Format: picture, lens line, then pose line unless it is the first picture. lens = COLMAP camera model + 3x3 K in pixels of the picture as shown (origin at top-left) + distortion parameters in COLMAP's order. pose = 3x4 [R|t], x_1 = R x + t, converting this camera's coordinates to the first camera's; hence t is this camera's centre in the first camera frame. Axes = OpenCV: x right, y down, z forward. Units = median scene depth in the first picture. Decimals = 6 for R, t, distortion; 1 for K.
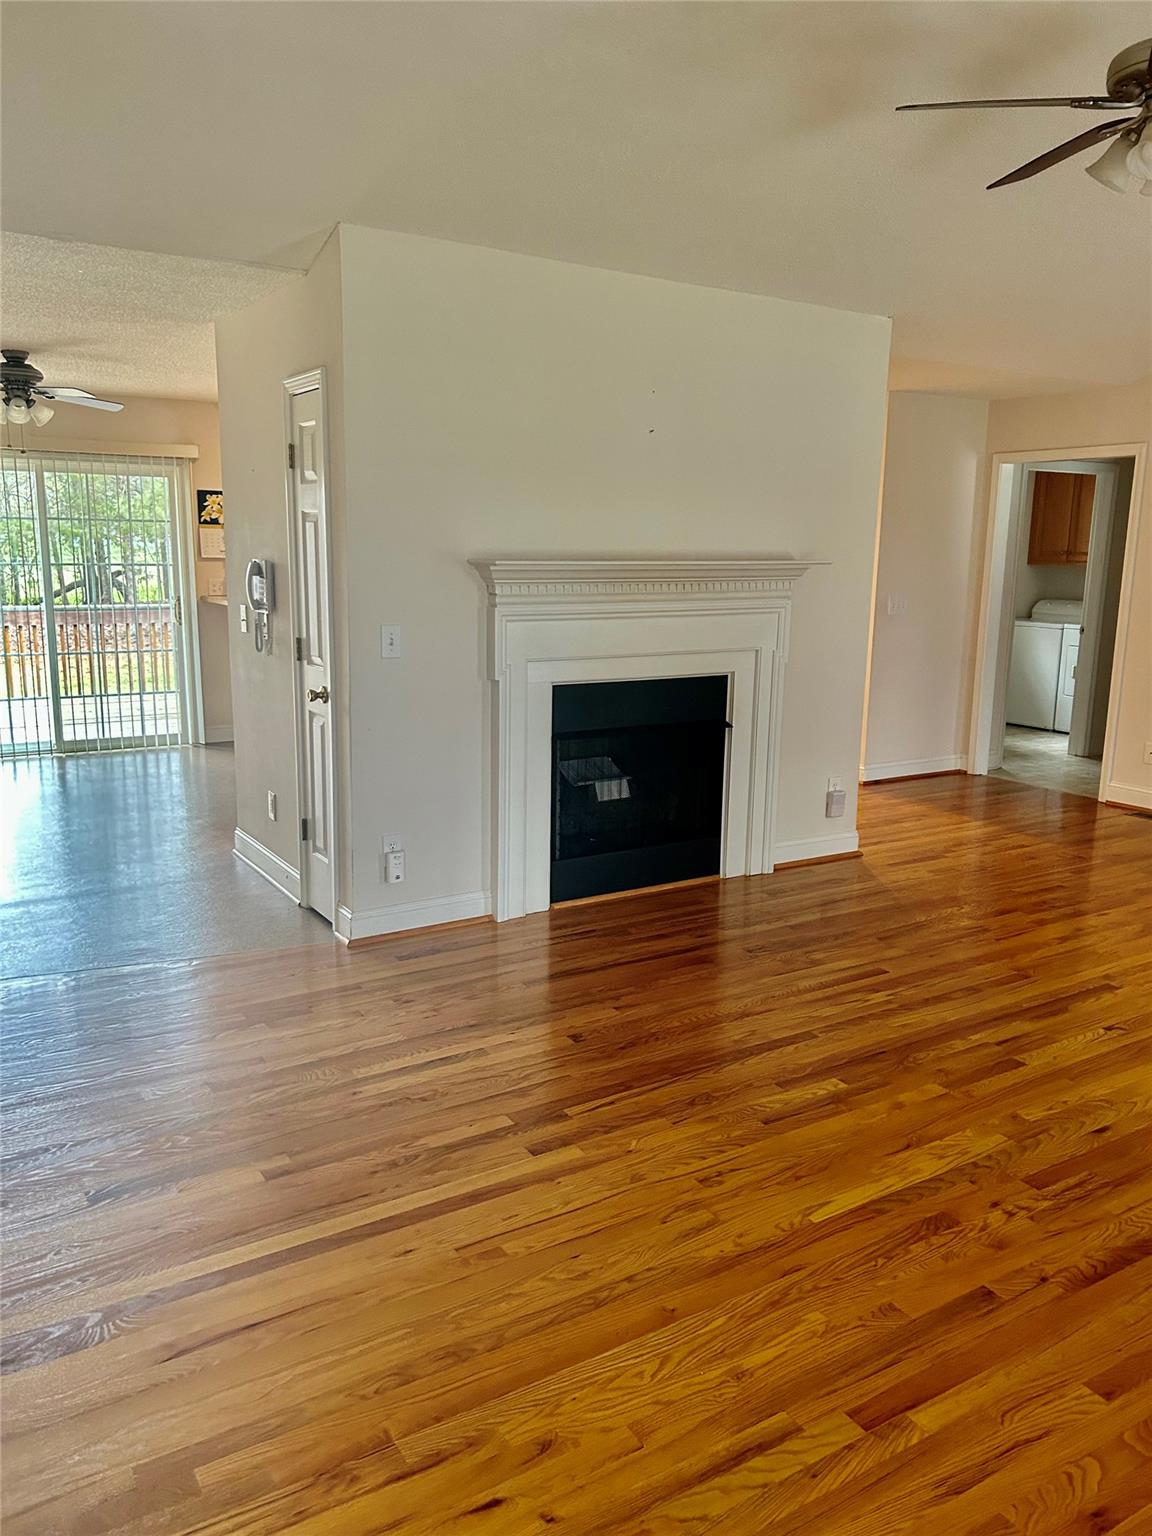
lens RADIAL K [[1154.6, 0, 581.1], [0, 1154.6, 771.5], [0, 0, 1]] dist [0.072756, -0.162922]
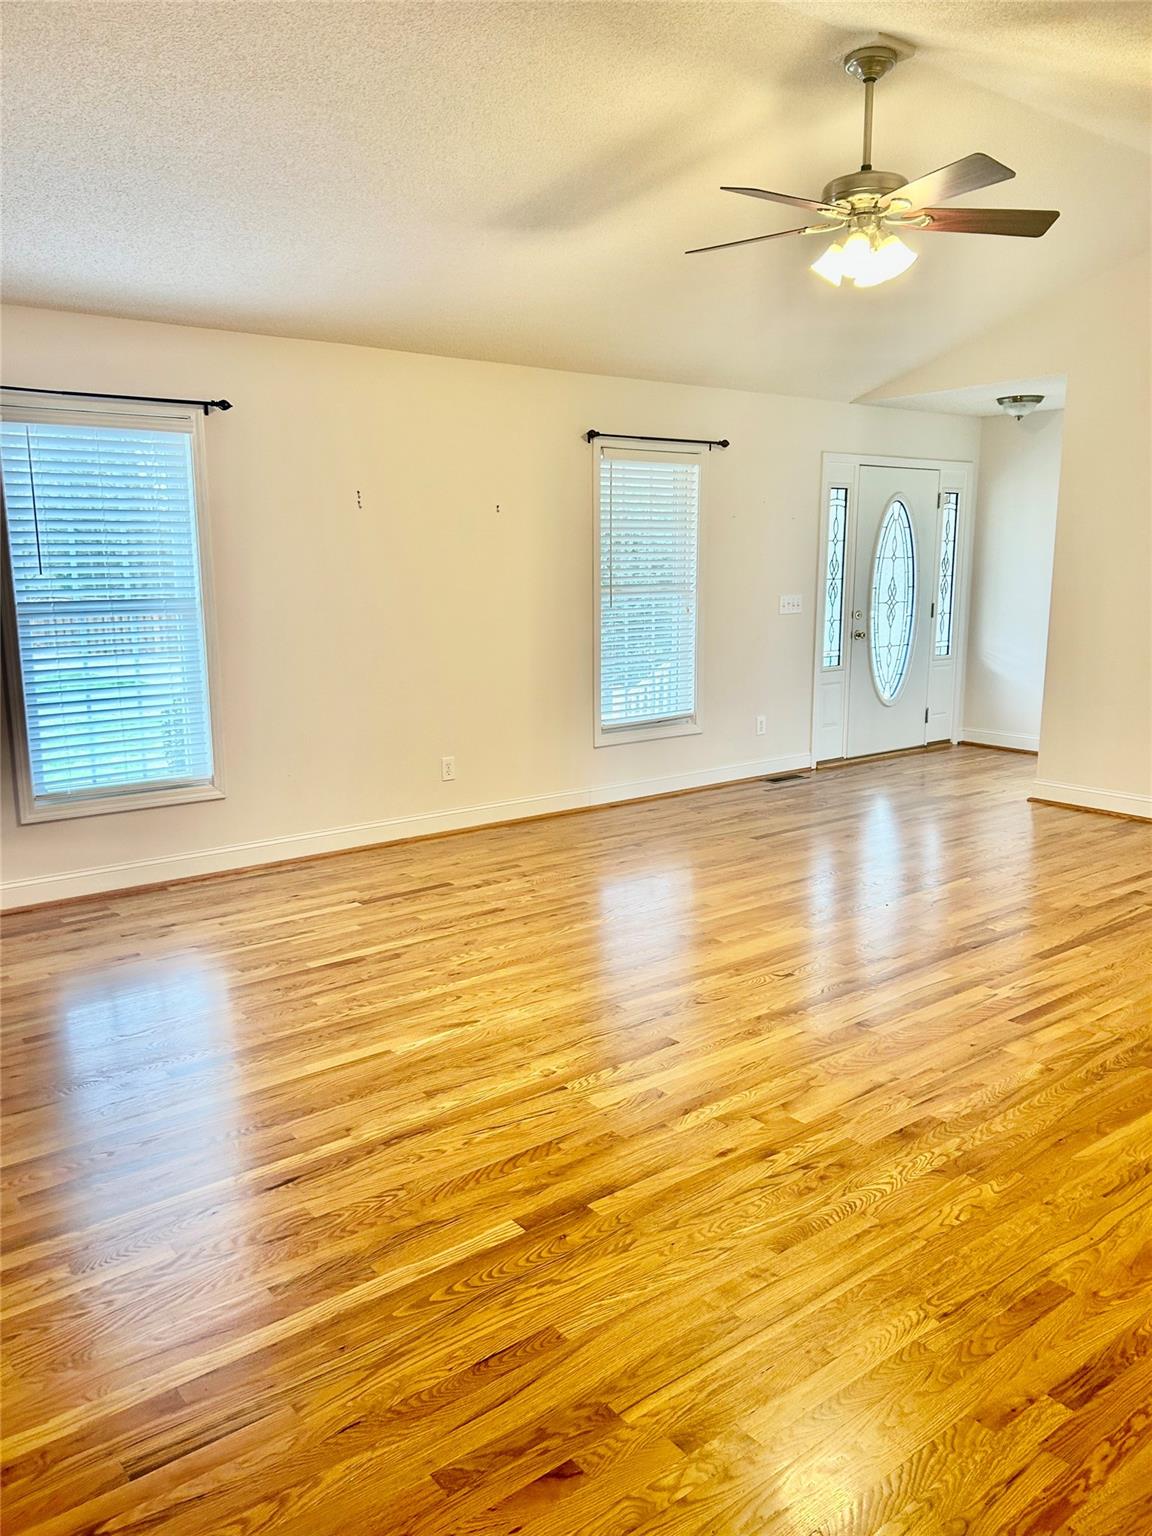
lens RADIAL K [[1154.2, 0, 576.0], [0, 1154.2, 768.0], [0, 0, 1]] dist [0.058908, -0.070700]
pose [[-0.994352, 0.007946, -0.105833, 0.560801], [-0.031801, 0.929067, 0.368543, -0.263779], [0.101254, 0.369827, -0.923567, 1.401706]]
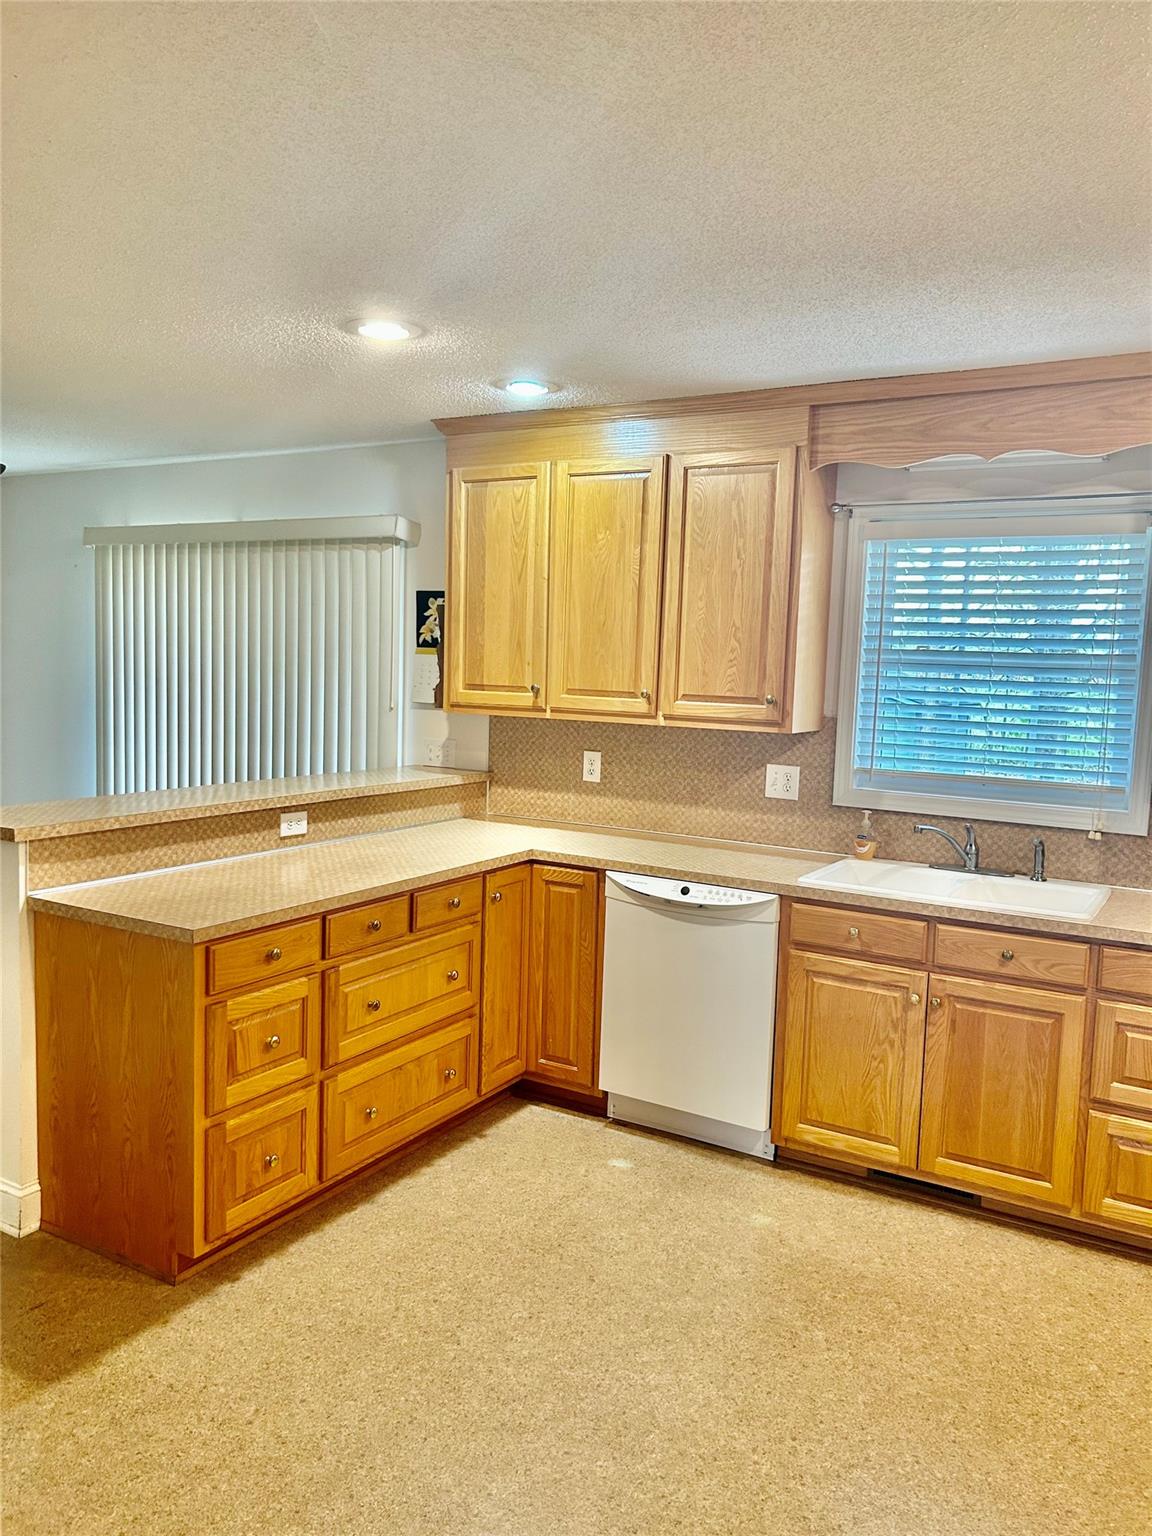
lens RADIAL K [[1154.6, 0, 581.1], [0, 1154.6, 771.5], [0, 0, 1]] dist [0.072756, -0.162922]
pose [[0.458898, 0.084678, -0.884445, 0.390451], [-0.194084, 0.980962, -0.006783, -0.265218], [0.867032, 0.174769, 0.466596, 1.318176]]
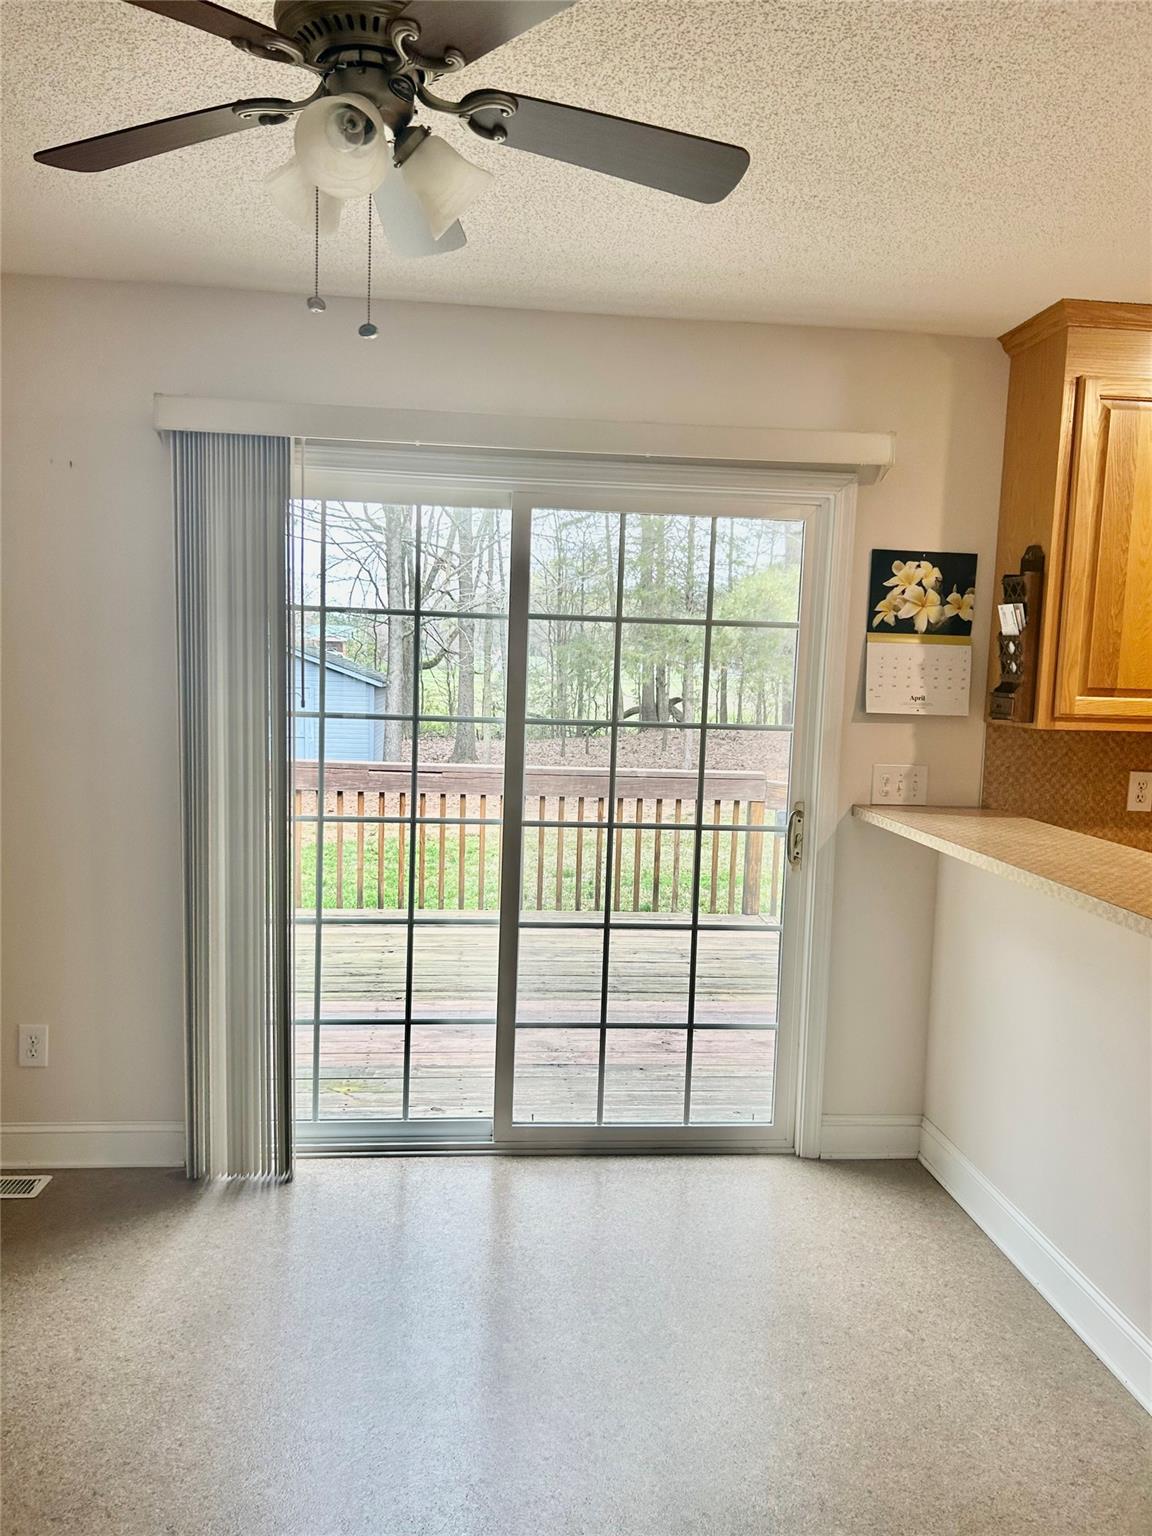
lens RADIAL K [[1154.2, 0, 576.0], [0, 1154.2, 768.0], [0, 0, 1]] dist [0.058908, -0.070700]
pose [[0.895146, 0.058921, -0.441861, -0.388472], [-0.107763, 0.990429, -0.086240, -0.195310], [0.432551, 0.124814, 0.892928, 0.979668]]
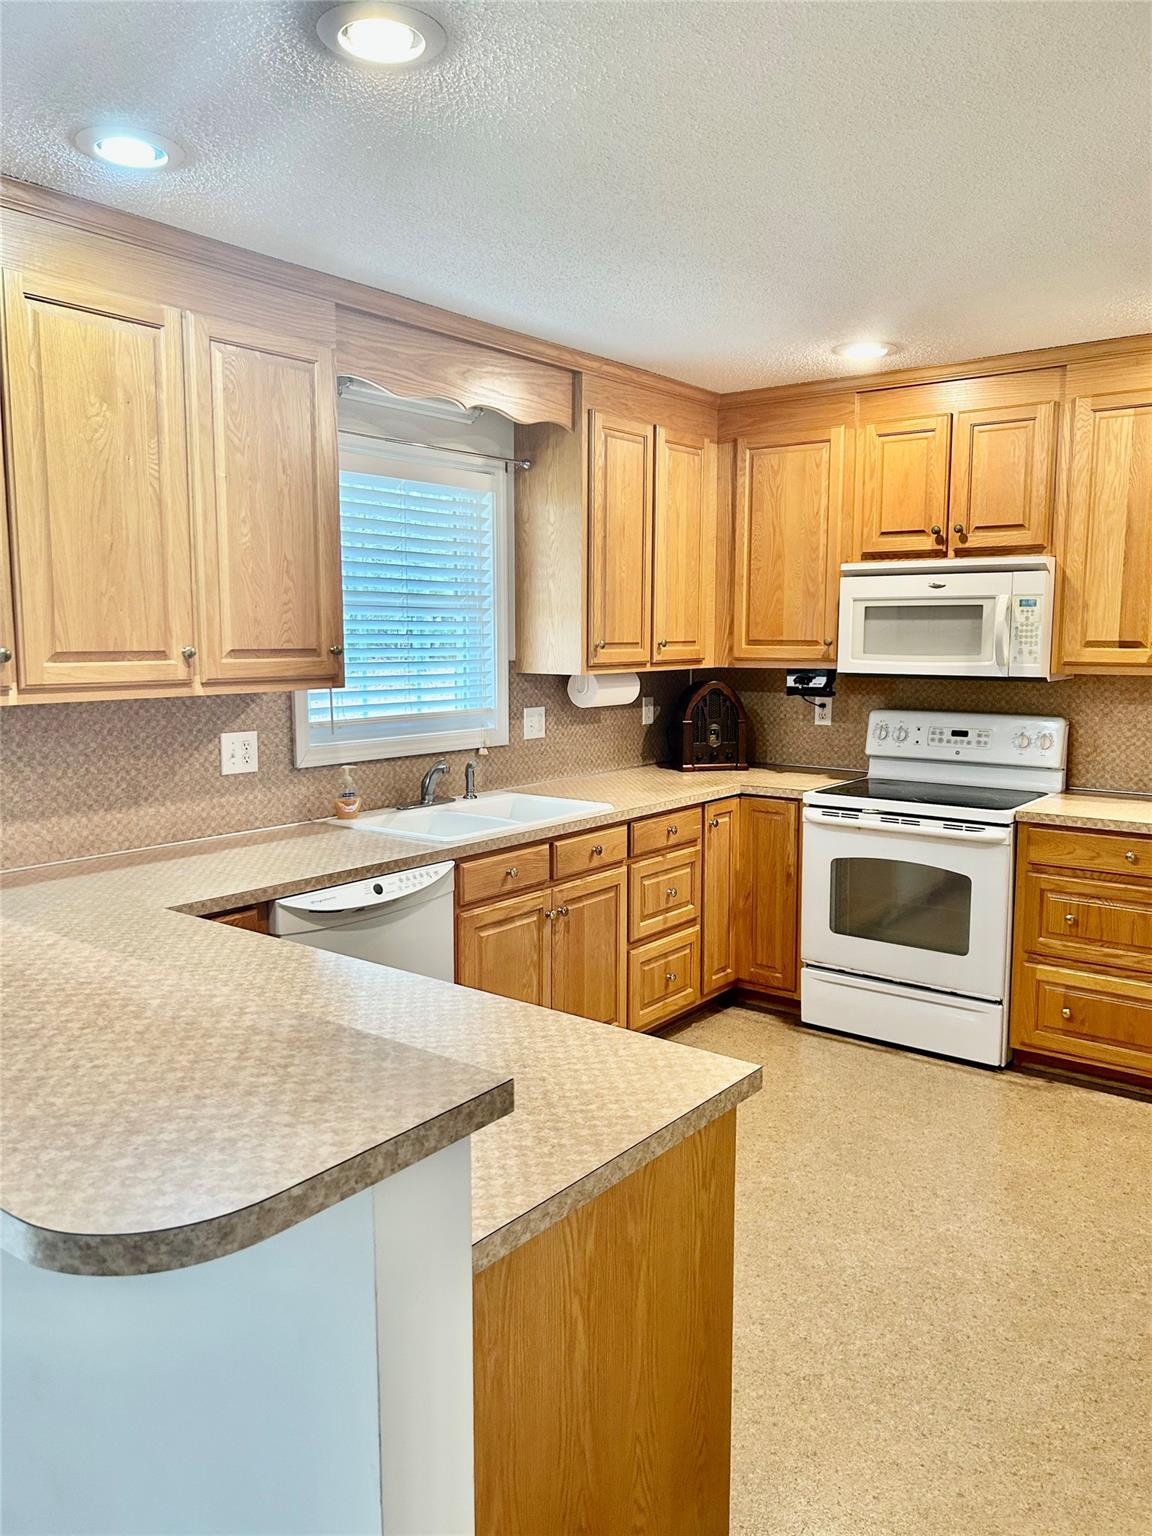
lens RADIAL K [[1154.6, 0, 581.1], [0, 1154.6, 771.5], [0, 0, 1]] dist [0.072756, -0.162922]
pose [[0.936693, -0.057757, 0.345357, -0.310362], [0.079673, 0.995587, -0.049592, -0.231758], [-0.340968, 0.073968, 0.937160, 1.133071]]
